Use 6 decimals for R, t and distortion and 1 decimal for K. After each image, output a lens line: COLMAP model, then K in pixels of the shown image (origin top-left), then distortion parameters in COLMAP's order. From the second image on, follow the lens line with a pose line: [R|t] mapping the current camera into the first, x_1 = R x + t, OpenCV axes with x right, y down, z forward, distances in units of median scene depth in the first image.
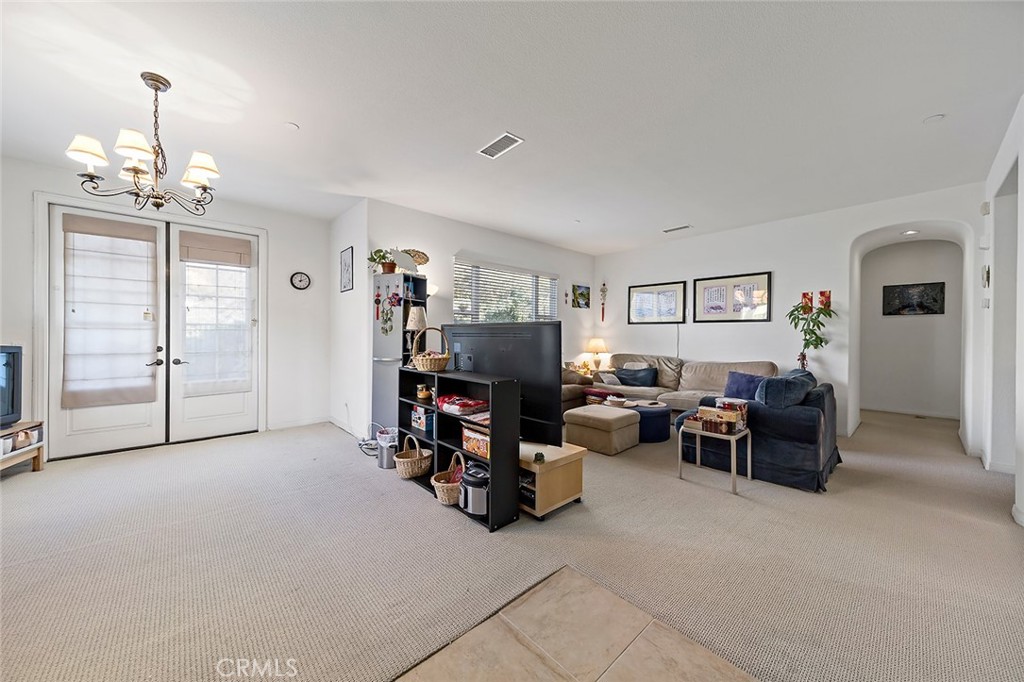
lens RADIAL K [[364.7, 0, 508.2], [0, 364.7, 339.8], [0, 0, 1]] dist [0.007854, -0.000194]
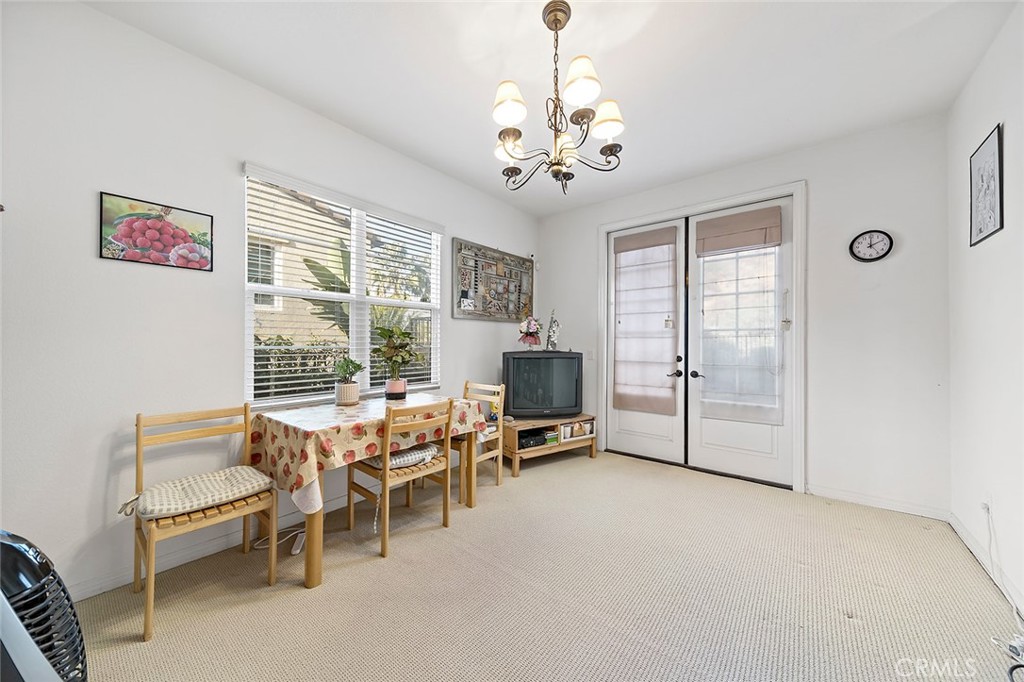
lens RADIAL K [[364.7, 0, 508.2], [0, 364.7, 339.8], [0, 0, 1]] dist [0.007854, -0.000194]
pose [[0.144311, -0.011366, -0.989467, -0.115292], [-0.010864, 0.999856, -0.013070, -0.005952], [0.989473, 0.012635, 0.144167, 0.458702]]
